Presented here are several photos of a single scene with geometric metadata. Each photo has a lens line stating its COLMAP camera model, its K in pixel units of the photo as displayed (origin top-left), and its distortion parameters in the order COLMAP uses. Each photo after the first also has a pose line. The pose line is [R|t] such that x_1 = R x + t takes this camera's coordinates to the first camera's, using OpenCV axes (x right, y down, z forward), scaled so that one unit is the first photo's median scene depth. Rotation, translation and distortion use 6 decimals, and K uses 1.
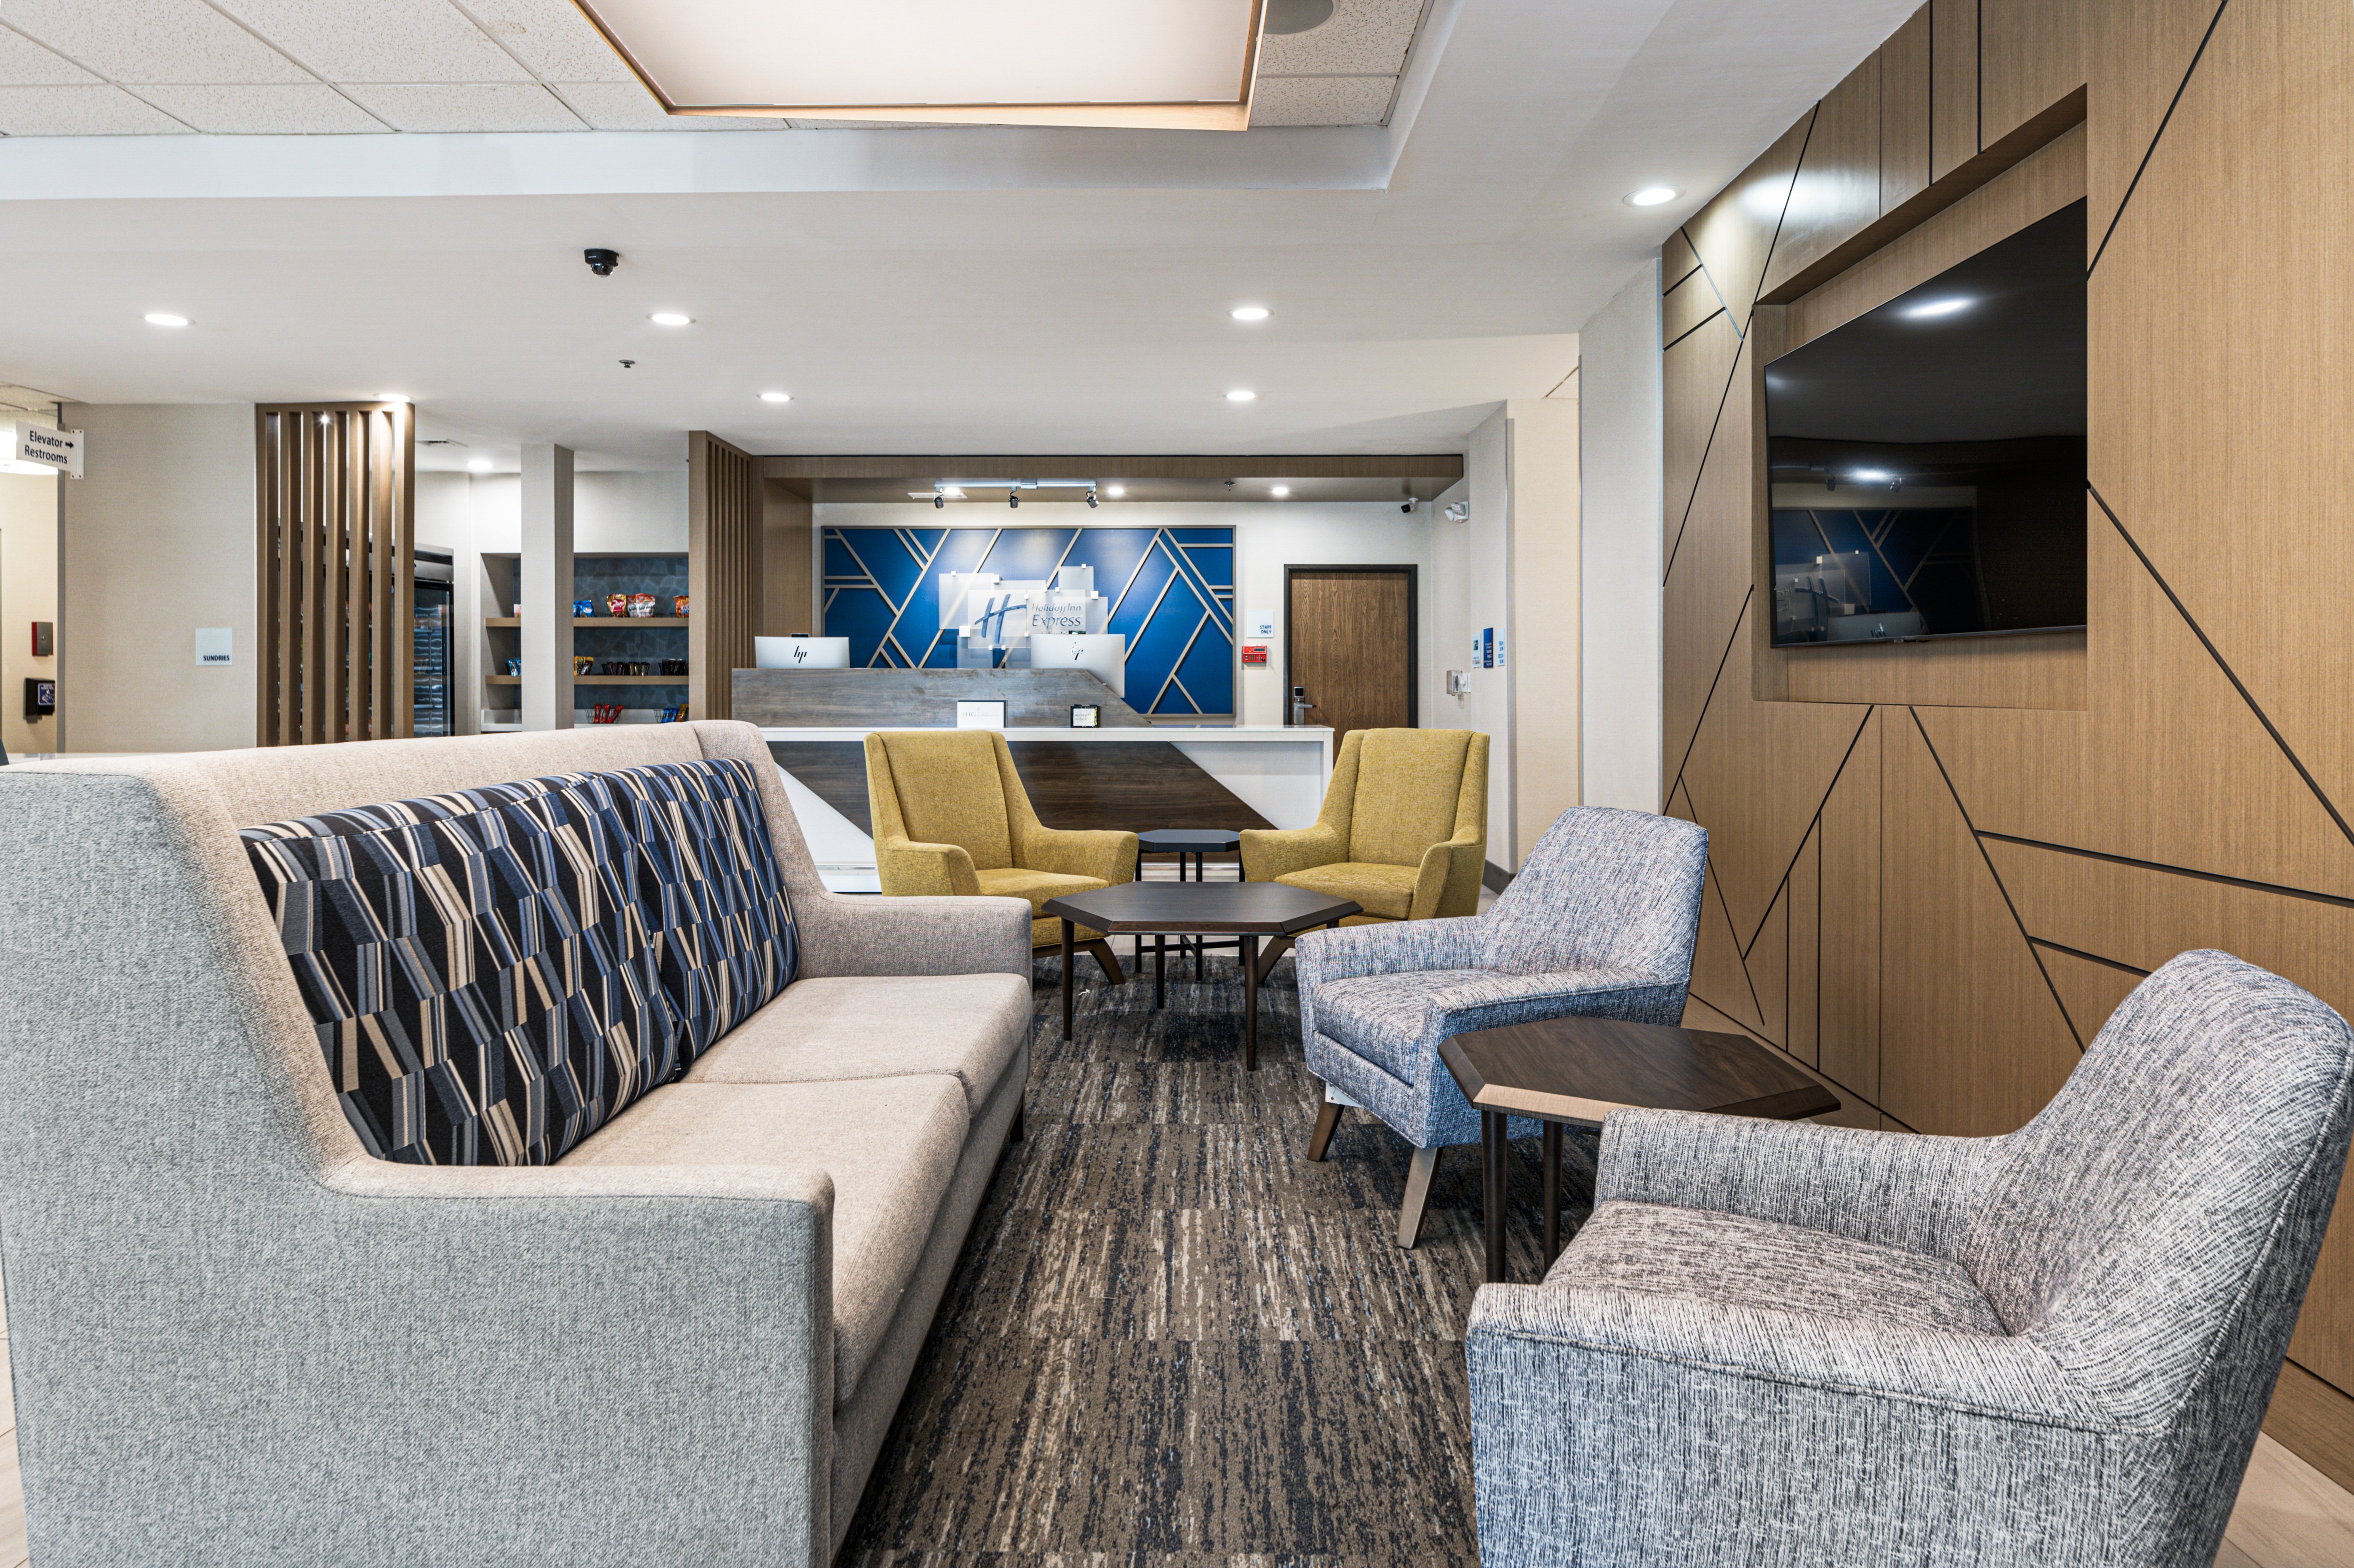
lens RADIAL K [[1402.7, 0, 1169.4], [0, 1402.7, 687.9], [0, 0, 1]] dist [-0.004856, 0.001211]
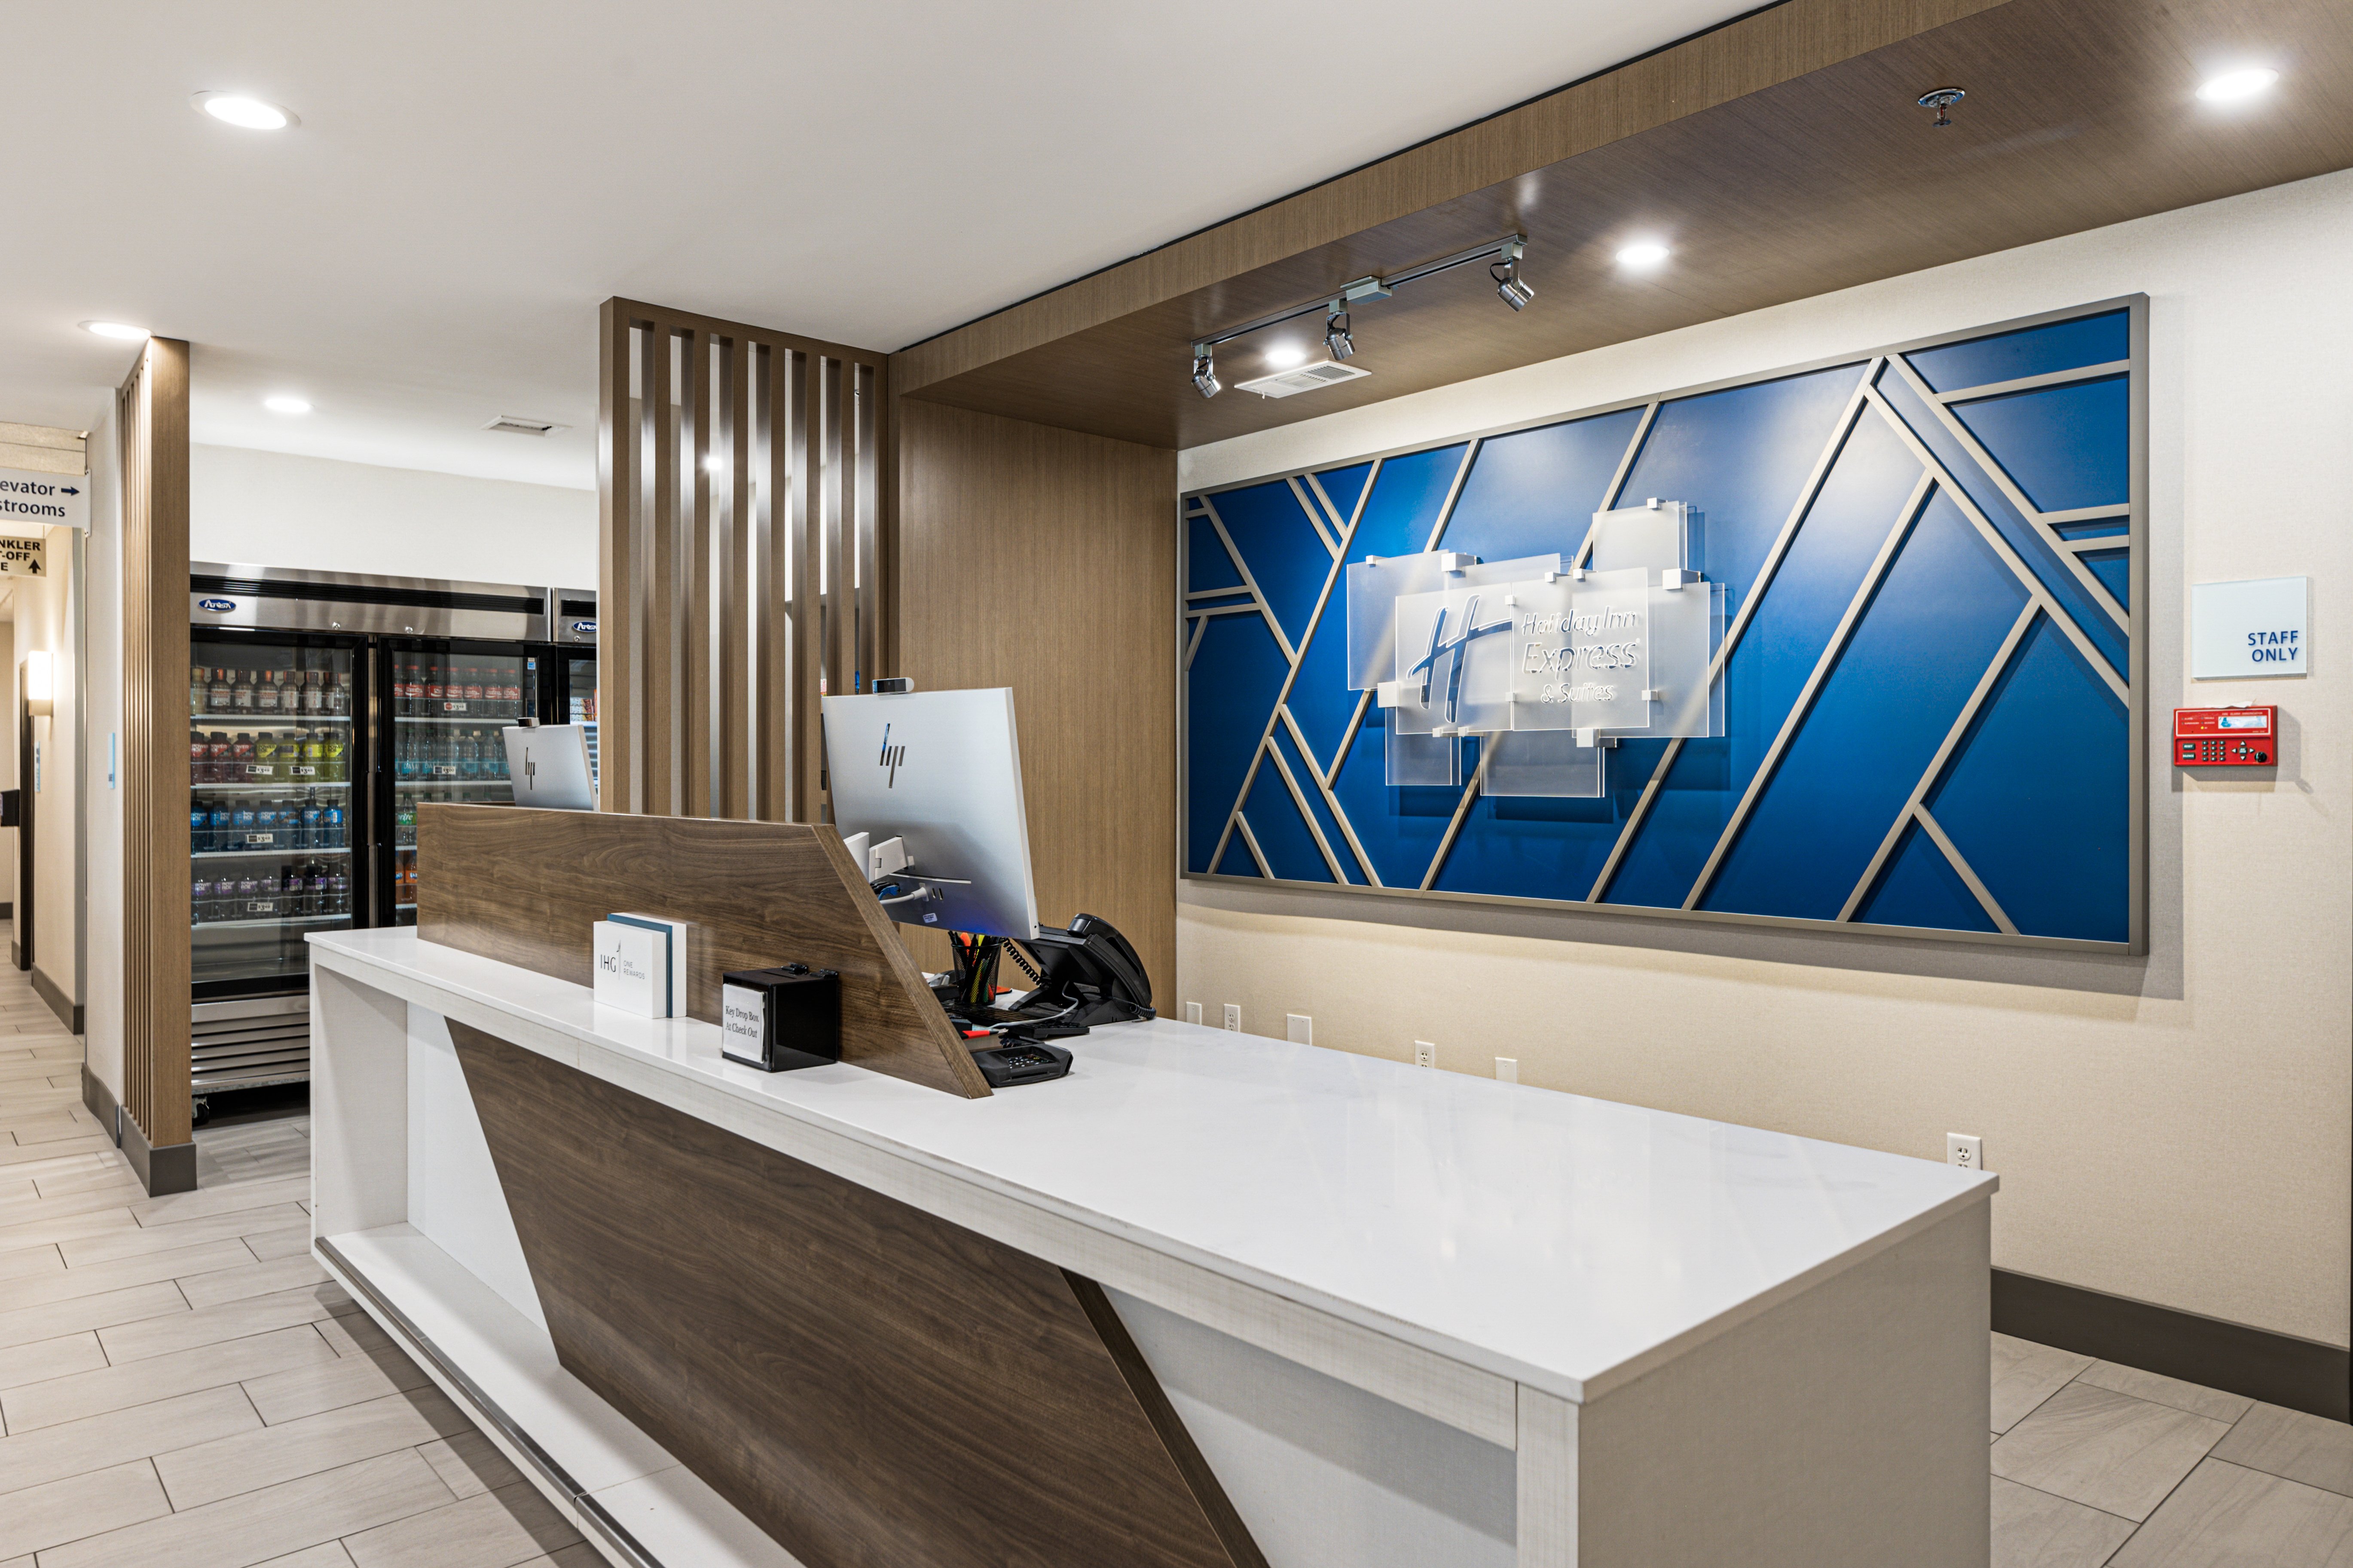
lens RADIAL K [[1497.0, 0, 1174.6], [0, 1497.0, 777.6], [0, 0, 1]] dist [0.000012, 0.000430]
pose [[0.676862, 0.003402, -0.736102, 0.145502], [0.002491, 0.999973, 0.006913, -0.019398], [0.736106, -0.006513, 0.676835, 0.668459]]
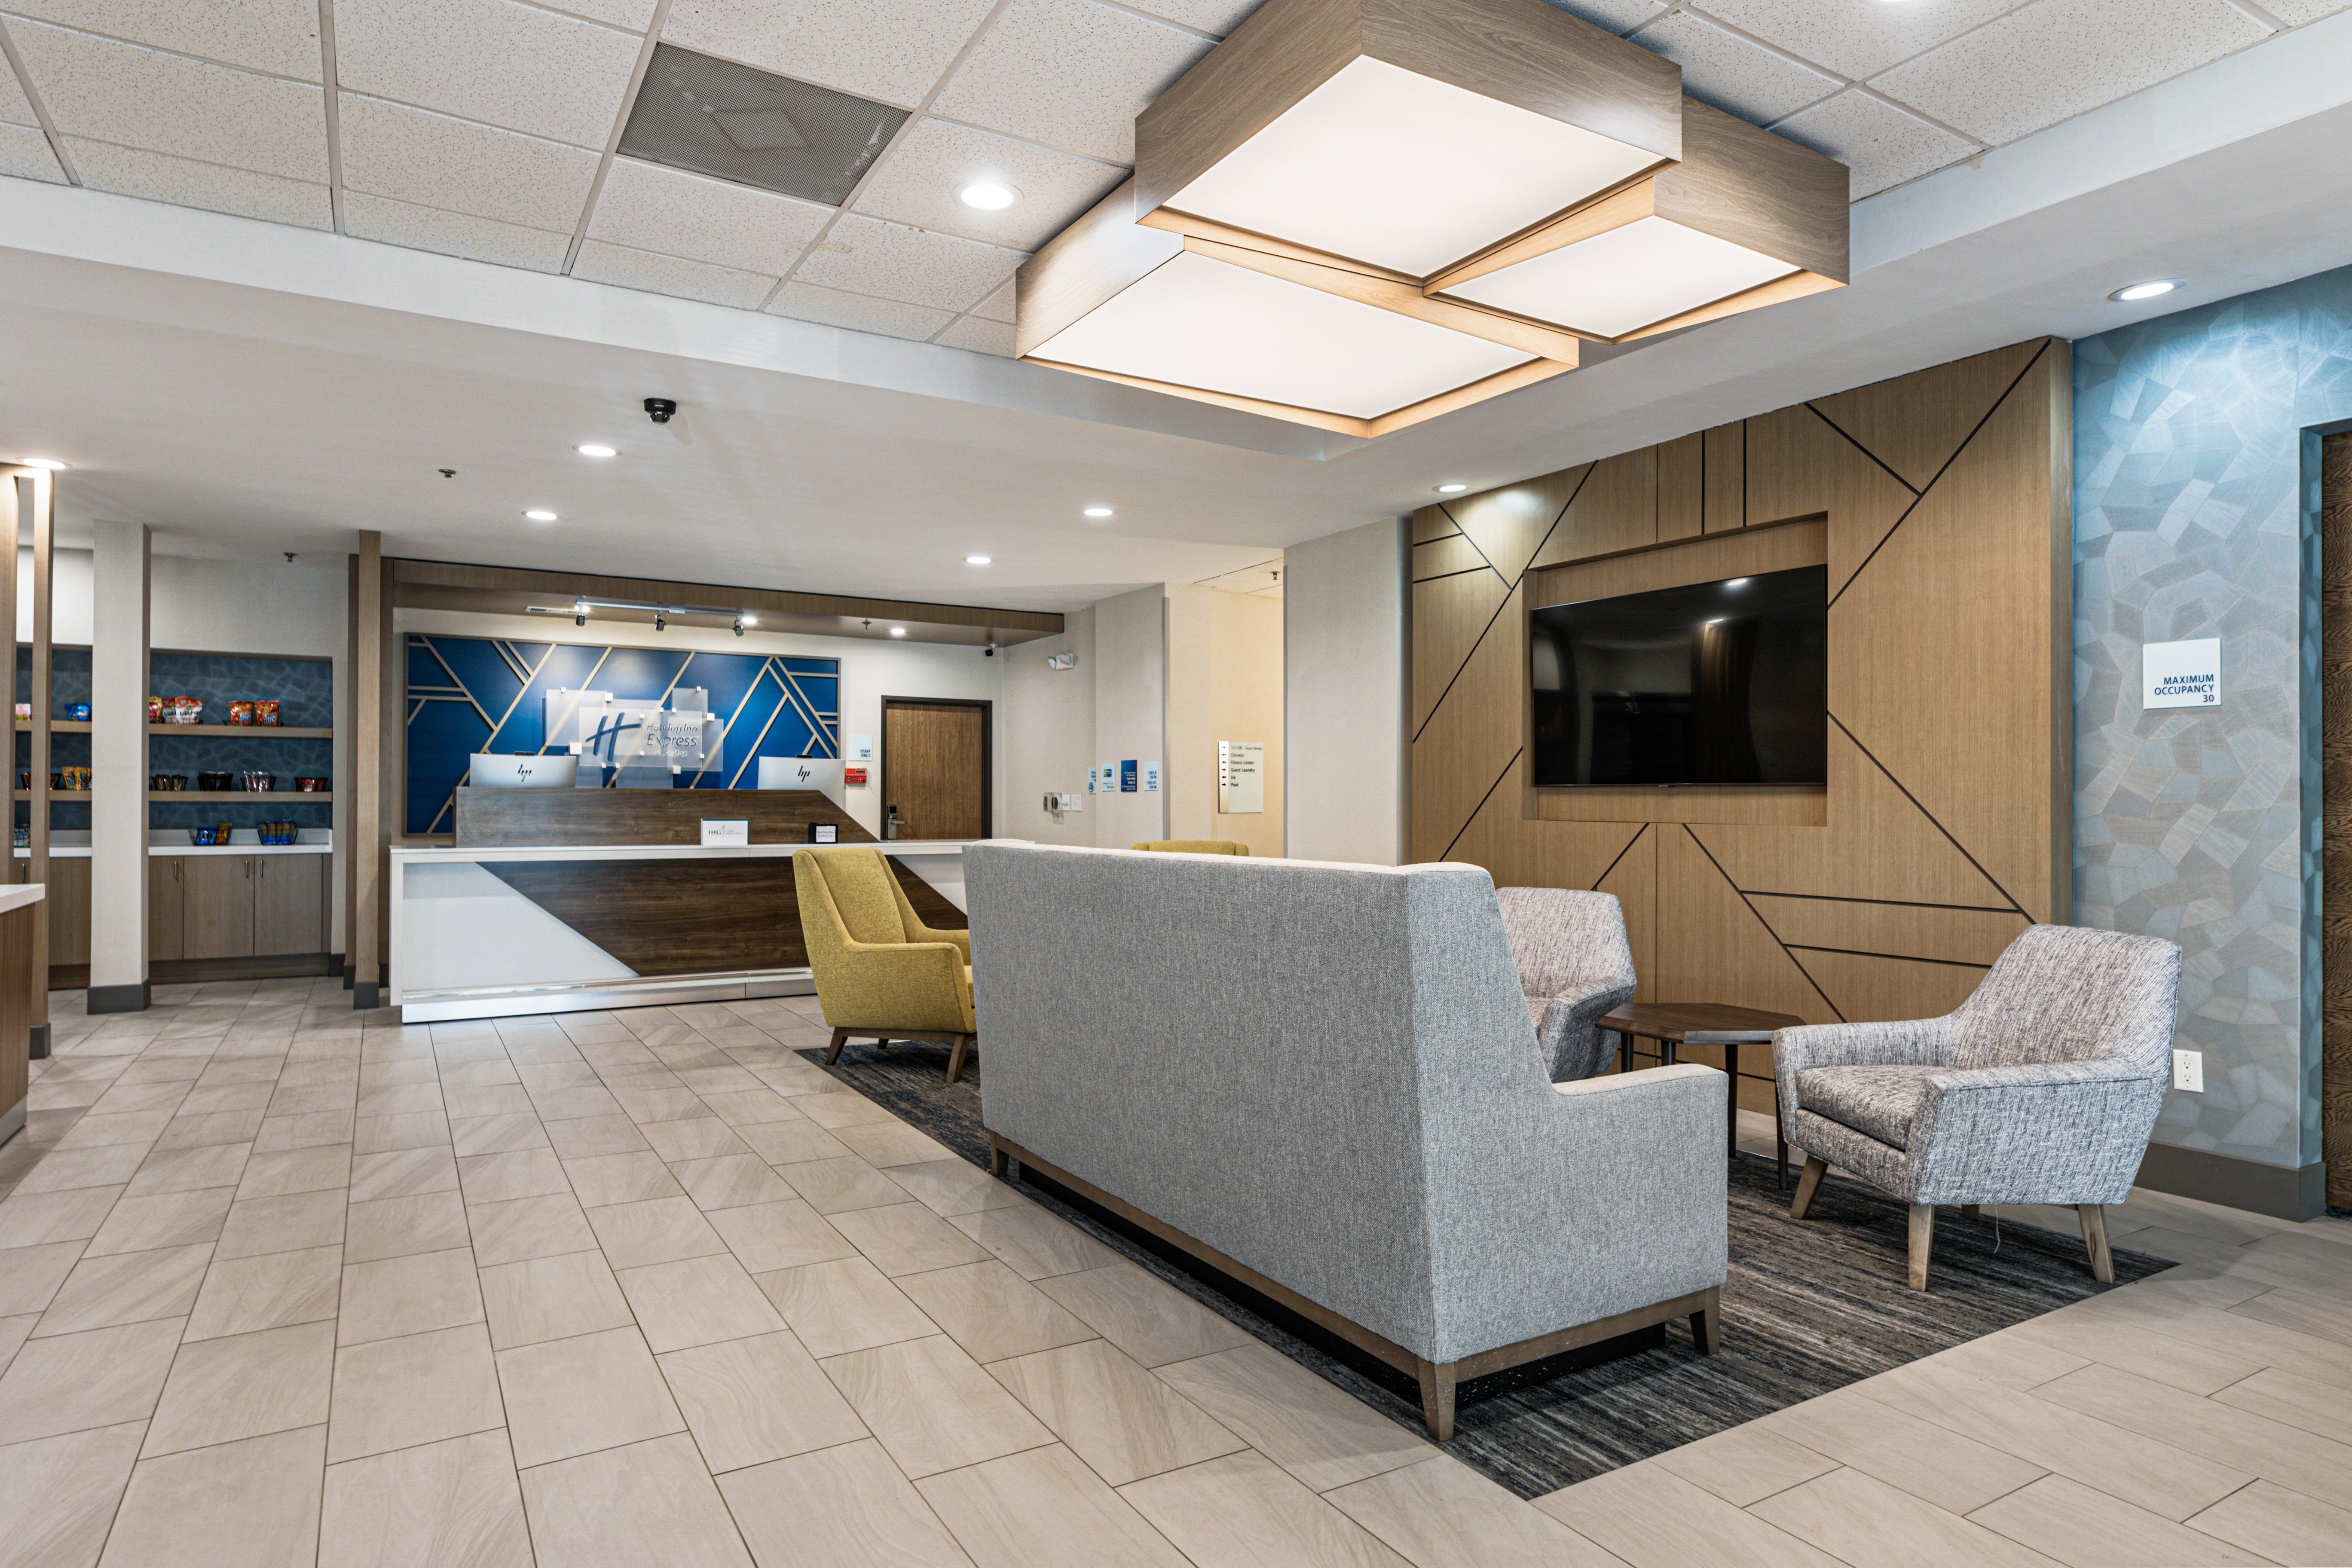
lens RADIAL K [[1341.8, 0, 1178.4], [0, 1341.8, 789.0], [0, 0, 1]] dist [-0.002496, 0.000835]
pose [[0.851600, 0.008711, 0.524120, -0.289098], [-0.003737, 0.999937, -0.010546, -0.003235], [-0.524180, 0.007022, 0.851579, -0.035734]]
